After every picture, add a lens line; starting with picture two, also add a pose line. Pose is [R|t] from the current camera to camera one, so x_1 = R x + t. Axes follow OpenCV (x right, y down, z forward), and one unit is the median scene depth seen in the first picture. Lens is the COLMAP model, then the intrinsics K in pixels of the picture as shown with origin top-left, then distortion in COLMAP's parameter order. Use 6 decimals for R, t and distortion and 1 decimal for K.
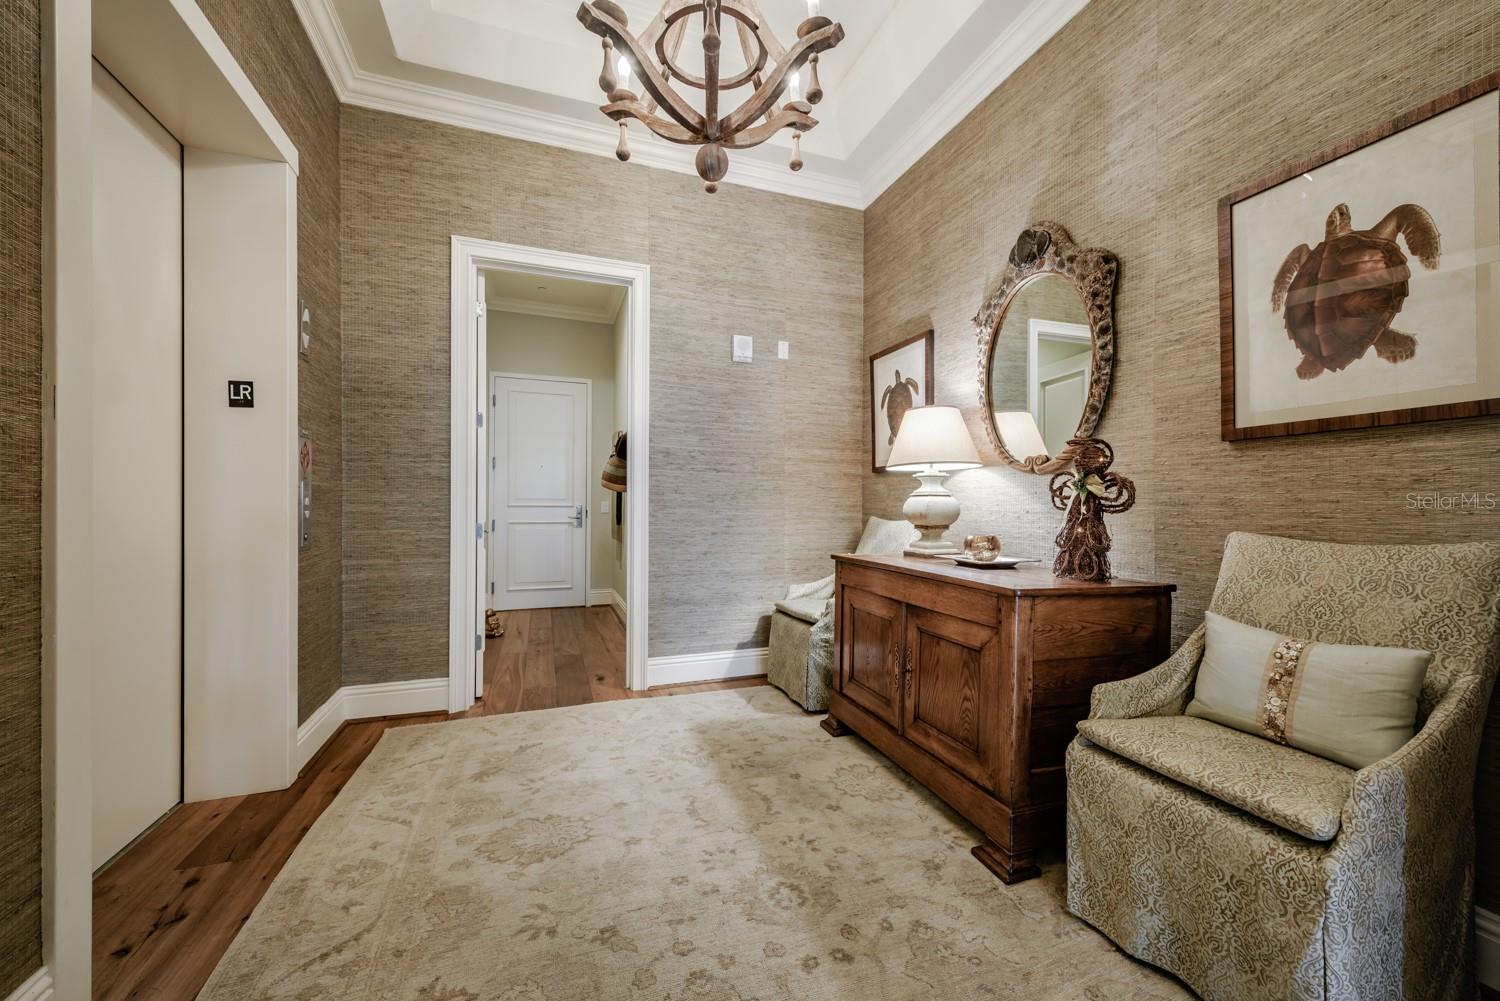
lens RADIAL K [[588.1, 0, 755.2], [0, 588.1, 498.9], [0, 0, 1]] dist [0.010122, -0.000547]
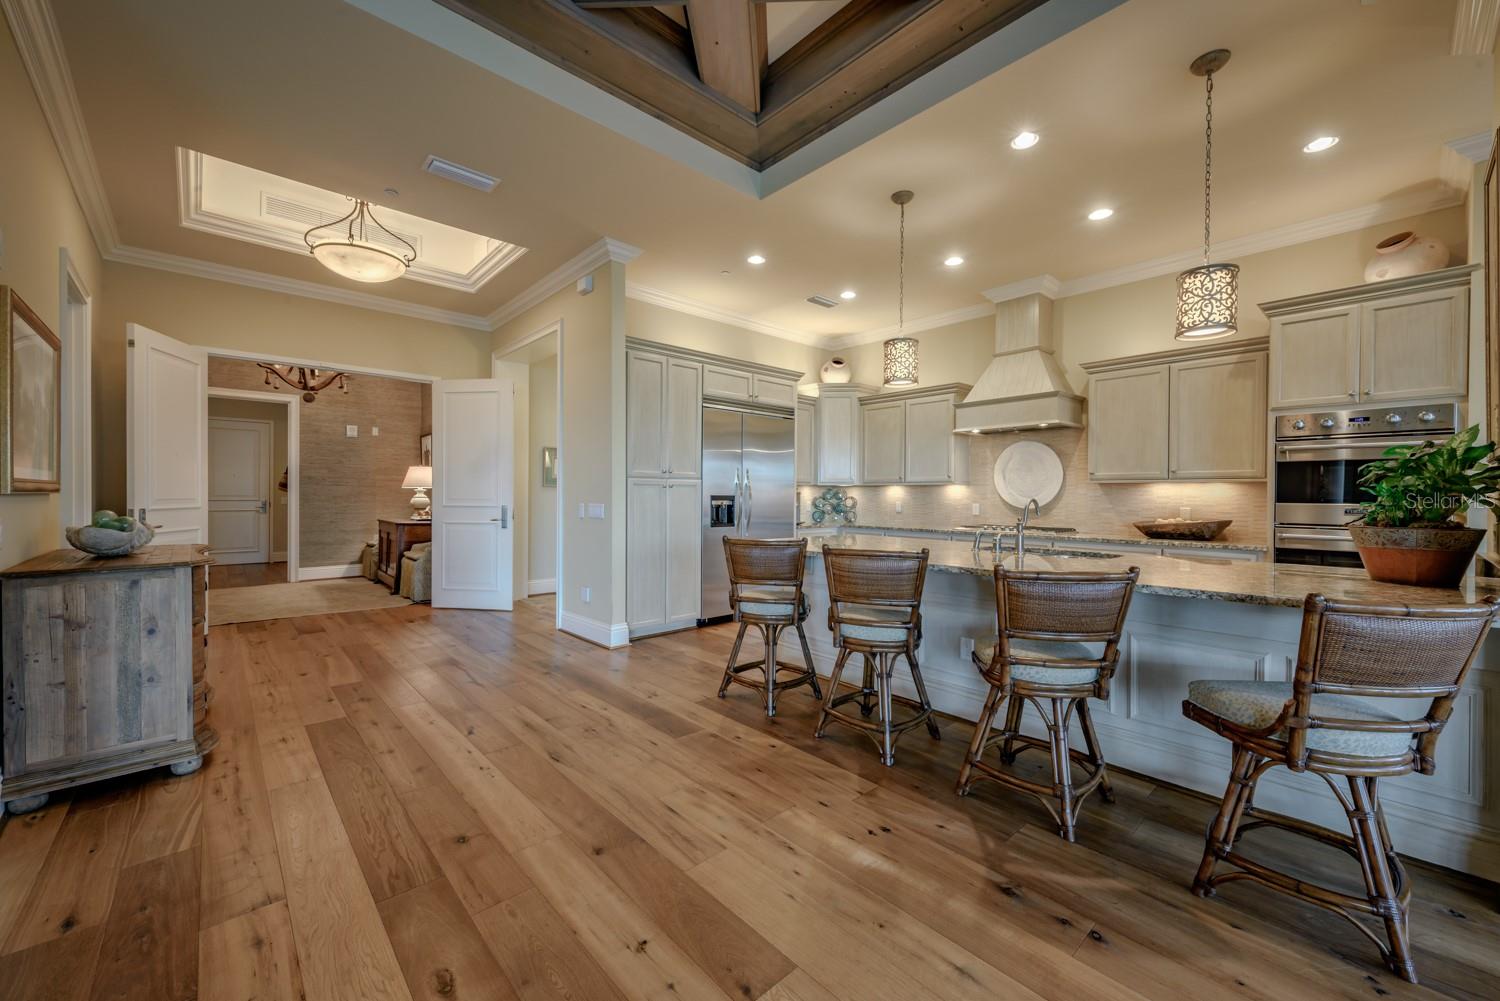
lens RADIAL K [[588.1, 0, 752.3], [0, 588.1, 499.0], [0, 0, 1]] dist [0.010122, -0.000547]
pose [[0.924581, 0.000482, 0.380985, 0.541720], [-0.005612, 0.999908, 0.012353, -0.032458], [-0.380944, -0.013559, 0.924499, -1.704107]]
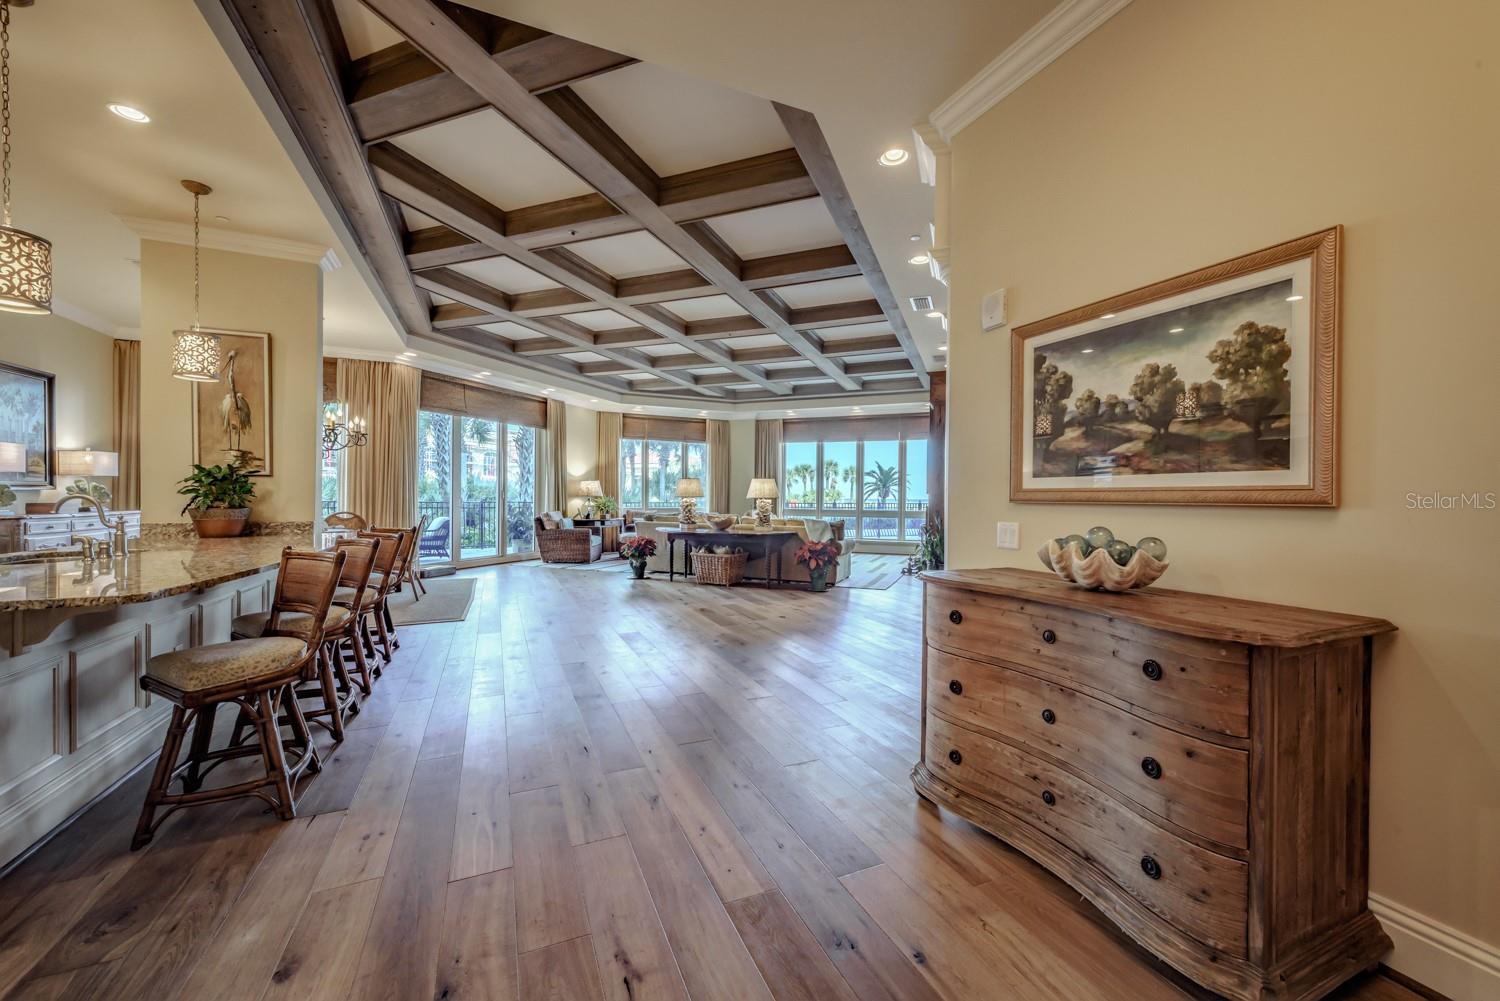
lens RADIAL K [[588.1, 0, 751.5], [0, 588.1, 502.9], [0, 0, 1]] dist [0.010122, -0.000547]
pose [[-0.998084, -0.008704, -0.061263, 0.432836], [-0.009029, 0.999947, 0.005025, -0.026293], [0.061216, 0.005568, -0.998109, -0.186993]]
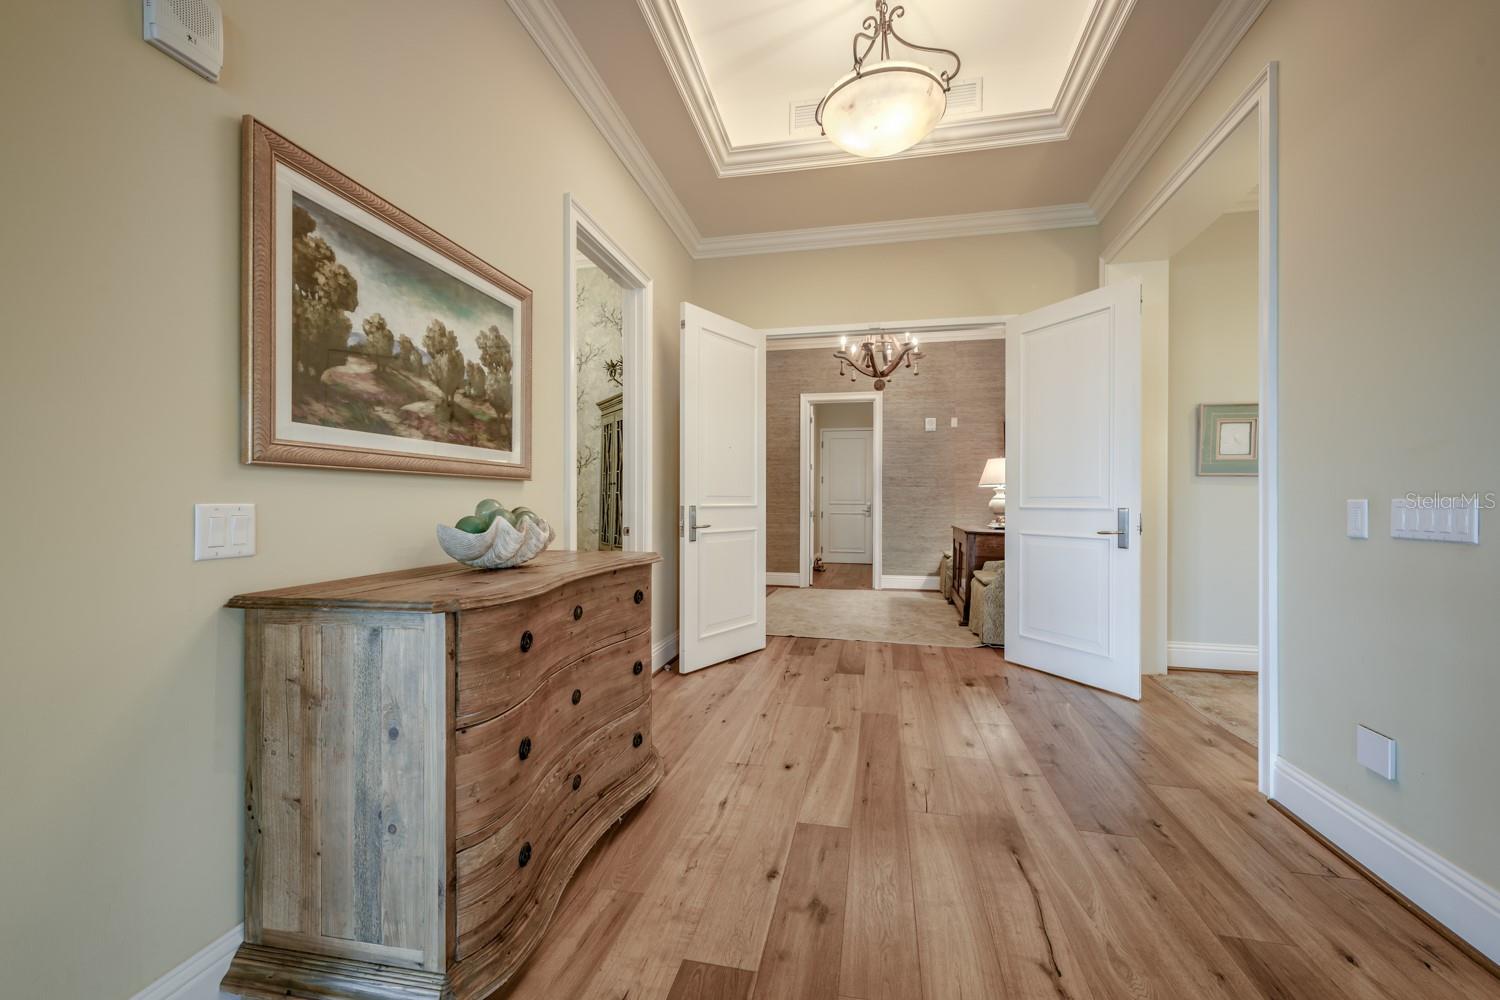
lens RADIAL K [[588.1, 0, 757.0], [0, 588.1, 497.6], [0, 0, 1]] dist [0.010122, -0.000547]
pose [[0.852573, -0.002651, -0.522601, 0.523372], [0.001436, 0.999995, -0.002730, -0.004204], [0.522606, 0.001577, 0.852573, -1.011239]]
